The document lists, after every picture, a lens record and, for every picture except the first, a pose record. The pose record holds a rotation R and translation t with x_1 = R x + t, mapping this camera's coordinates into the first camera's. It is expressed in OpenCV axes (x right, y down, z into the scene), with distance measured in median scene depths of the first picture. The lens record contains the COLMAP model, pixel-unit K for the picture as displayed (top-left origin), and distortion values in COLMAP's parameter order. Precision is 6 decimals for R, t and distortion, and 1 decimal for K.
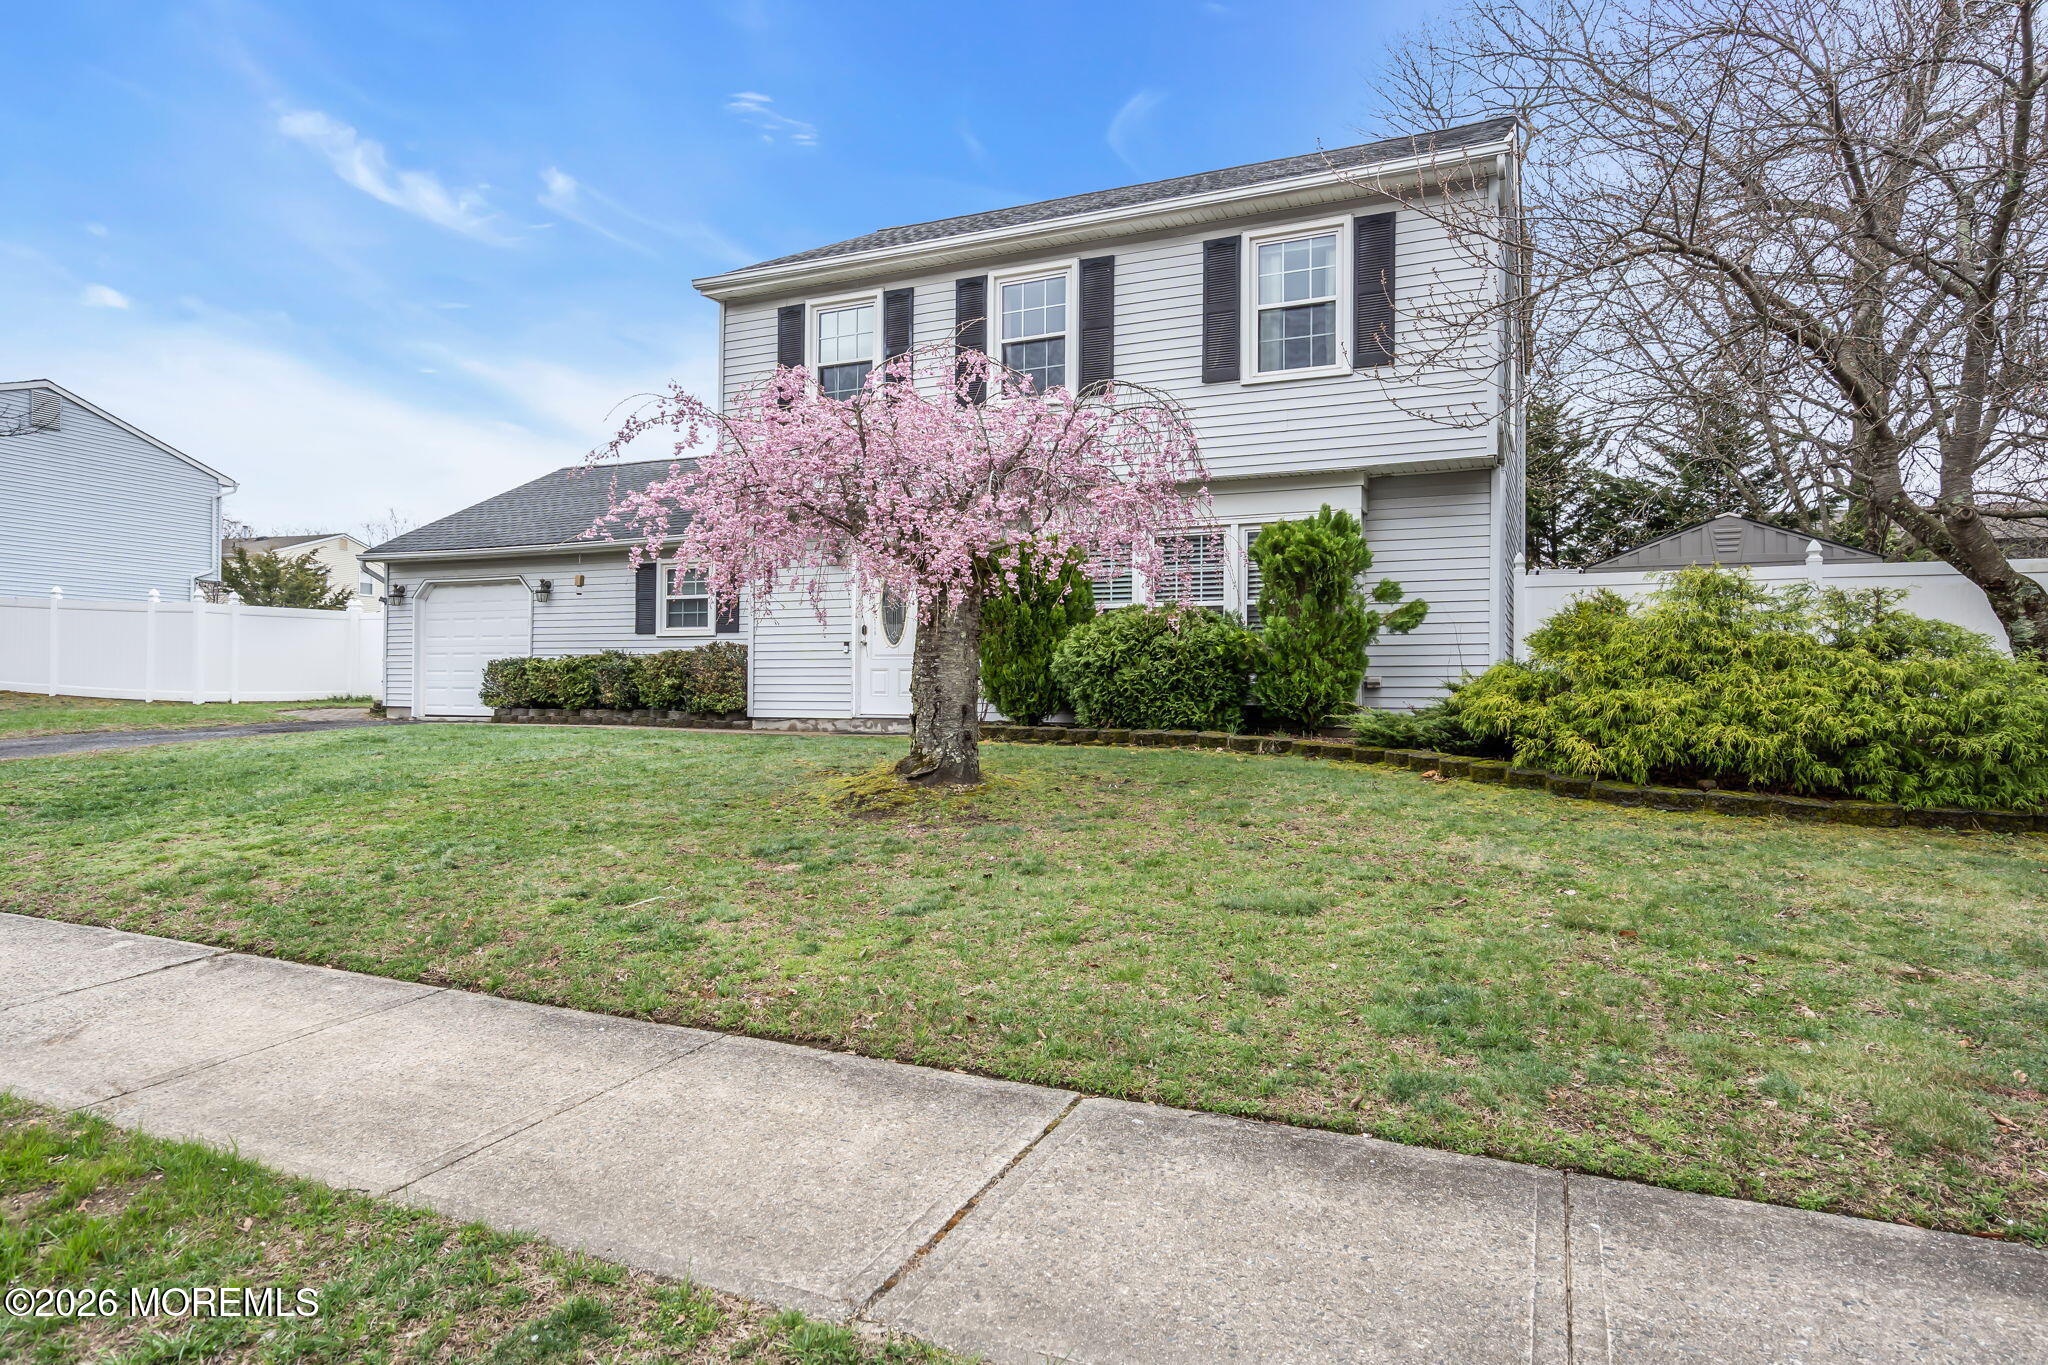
lens RADIAL K [[1169.0, 0, 1022.6], [0, 1169.0, 679.0], [0, 0, 1]] dist [0.009084, 0.000547]
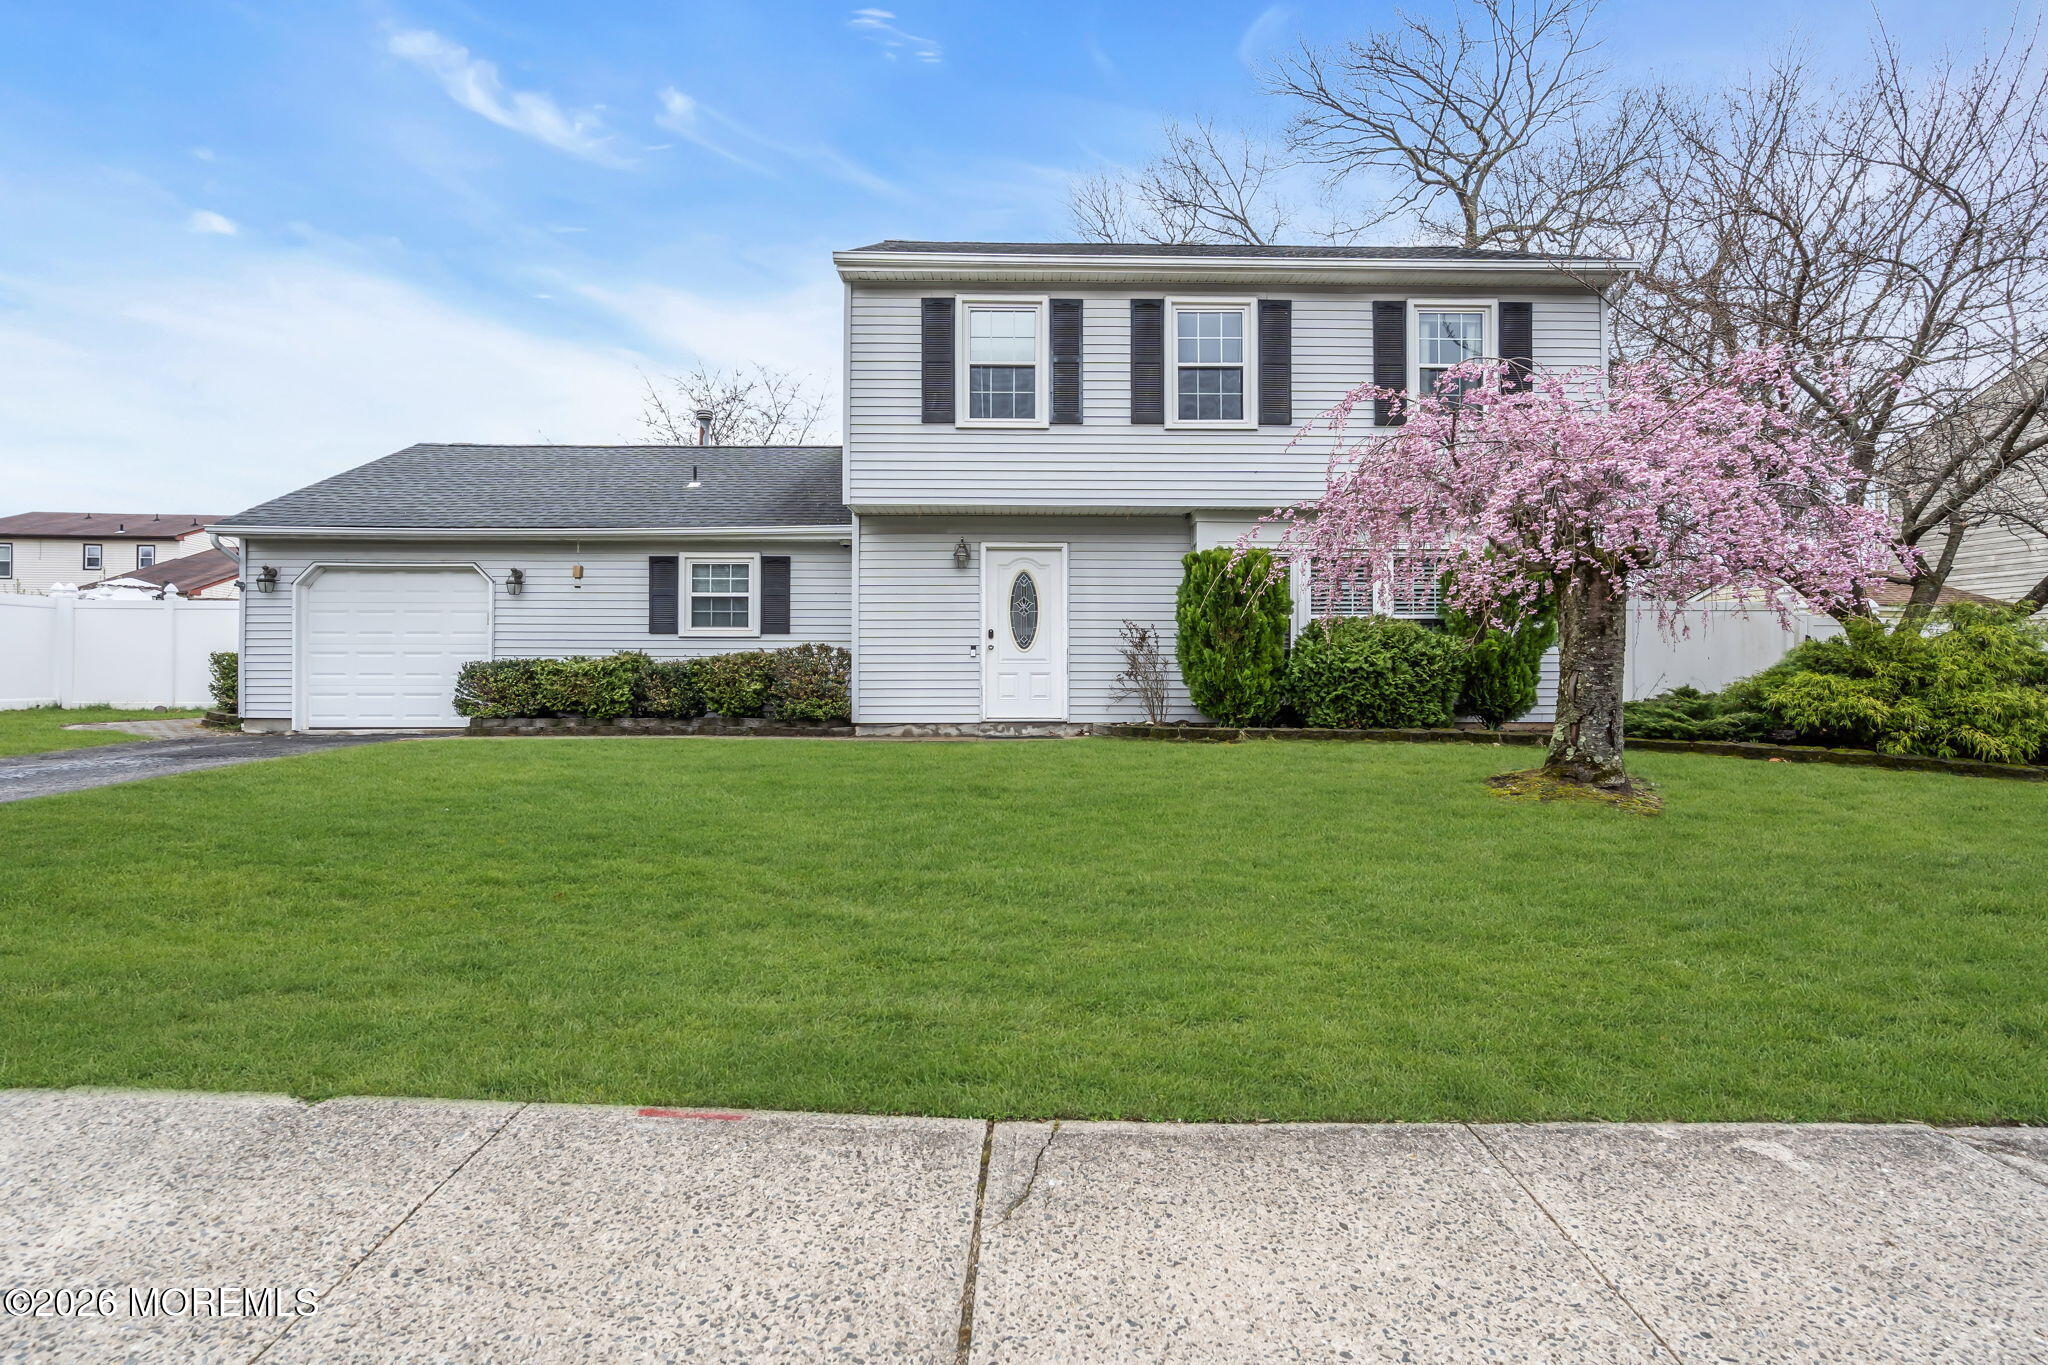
lens RADIAL K [[994.3, 0, 1024.0], [0, 994.3, 682.5], [0, 0, 1]] dist [-0.002060, -0.000118]
pose [[0.904388, -0.002541, 0.426703, -0.430412], [0.001653, 0.999996, 0.002453, -0.002244], [-0.426708, -0.001513, 0.904388, 0.199446]]
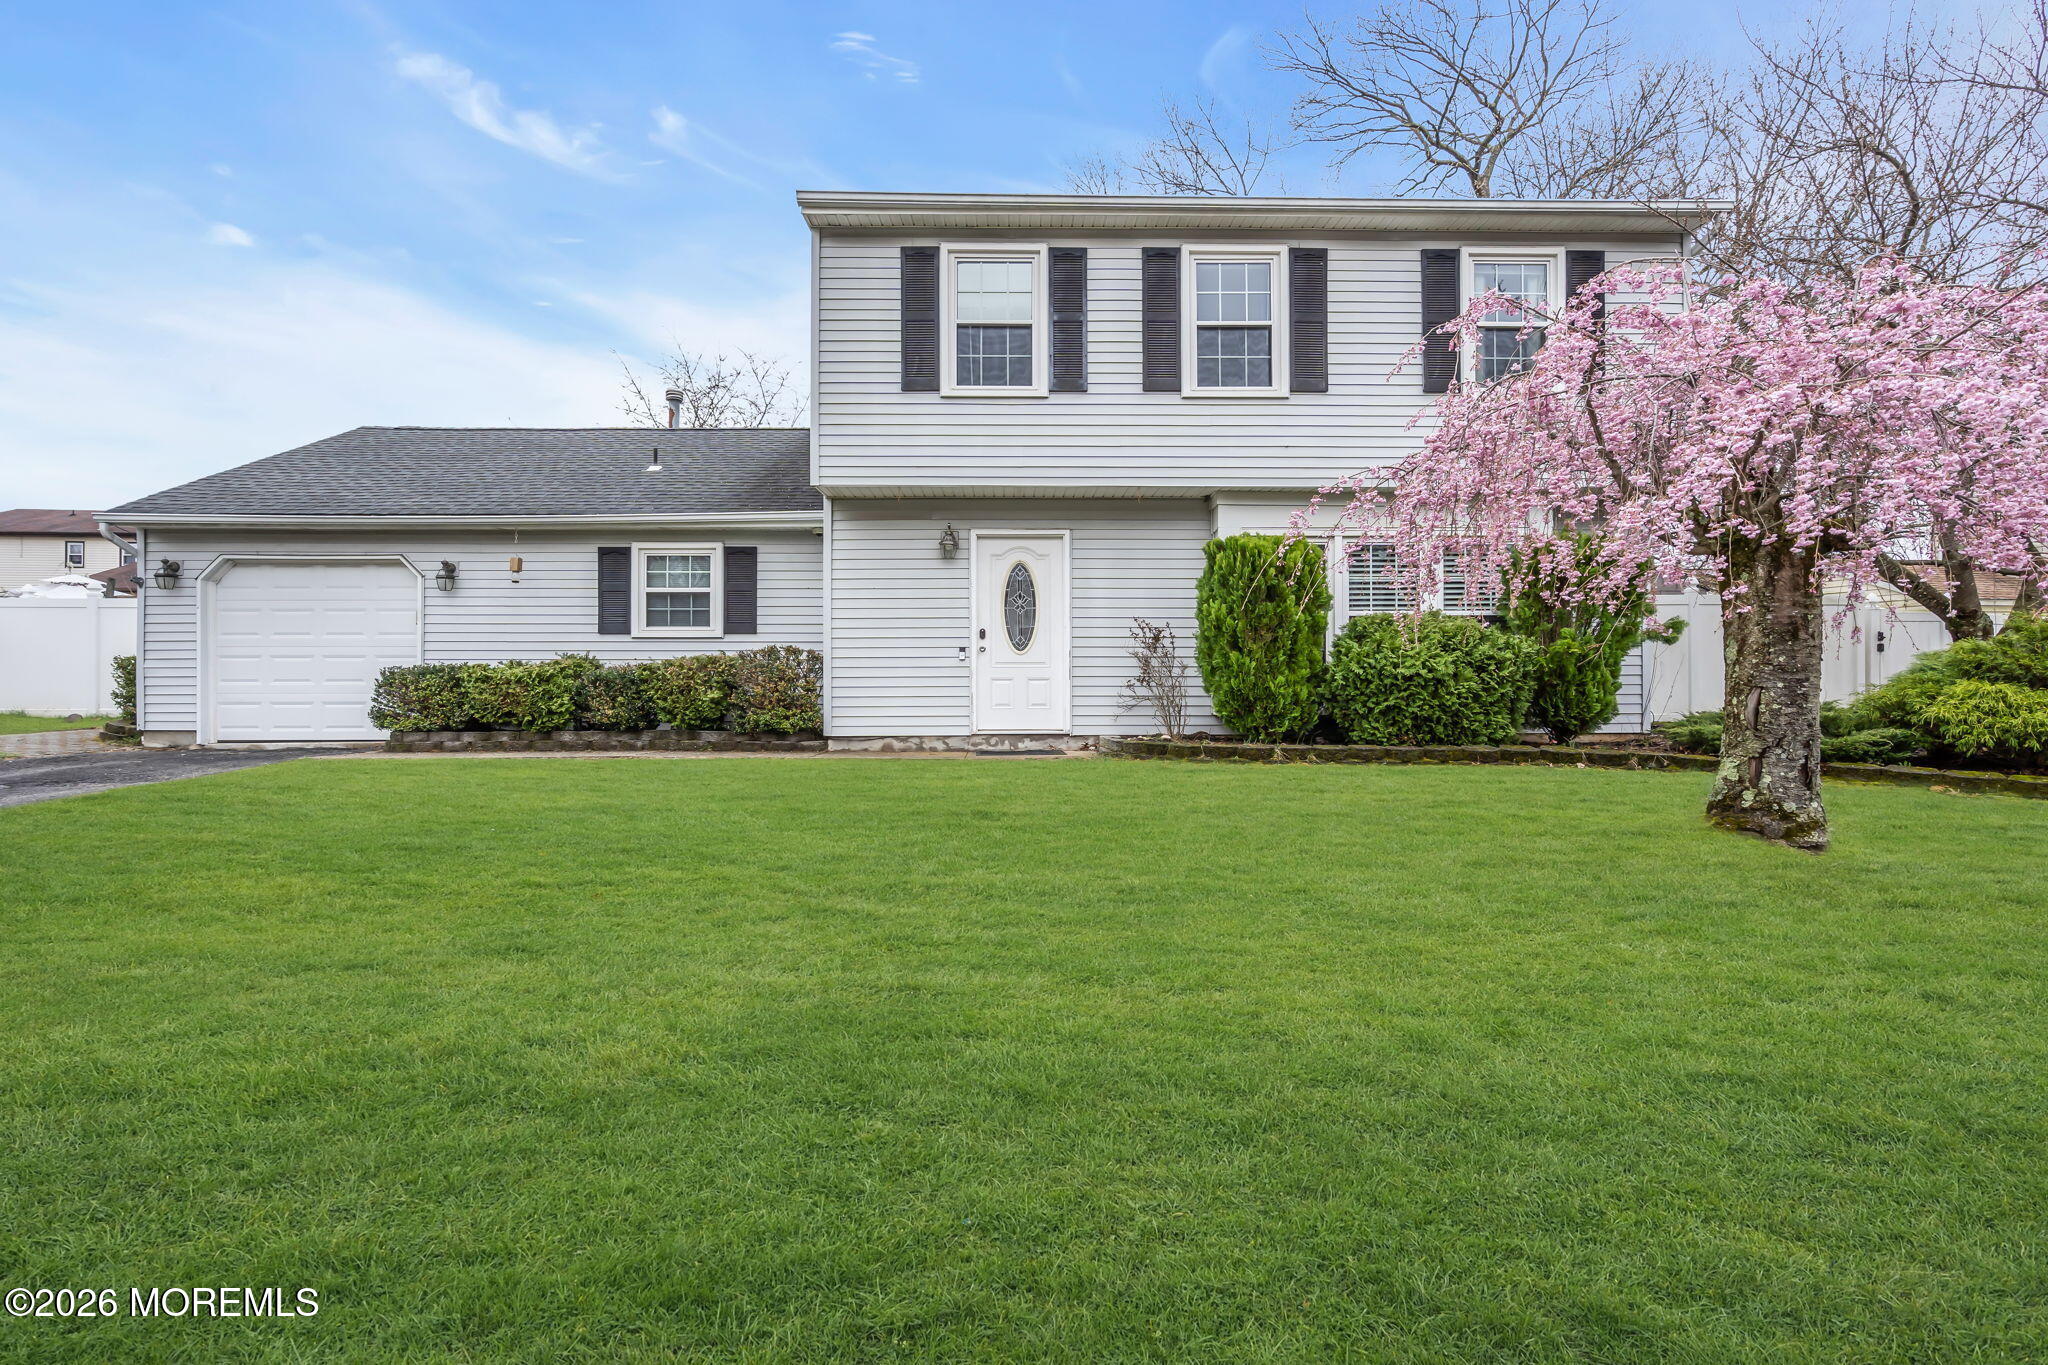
lens RADIAL K [[963.0, 0, 1023.3], [0, 963.0, 678.4], [0, 0, 1]] dist [-0.004381, -0.000150]
pose [[0.904326, -0.006125, 0.426799, -0.378792], [0.004276, 0.999977, 0.005291, -0.011196], [-0.426822, -0.002960, 0.904331, 0.304297]]
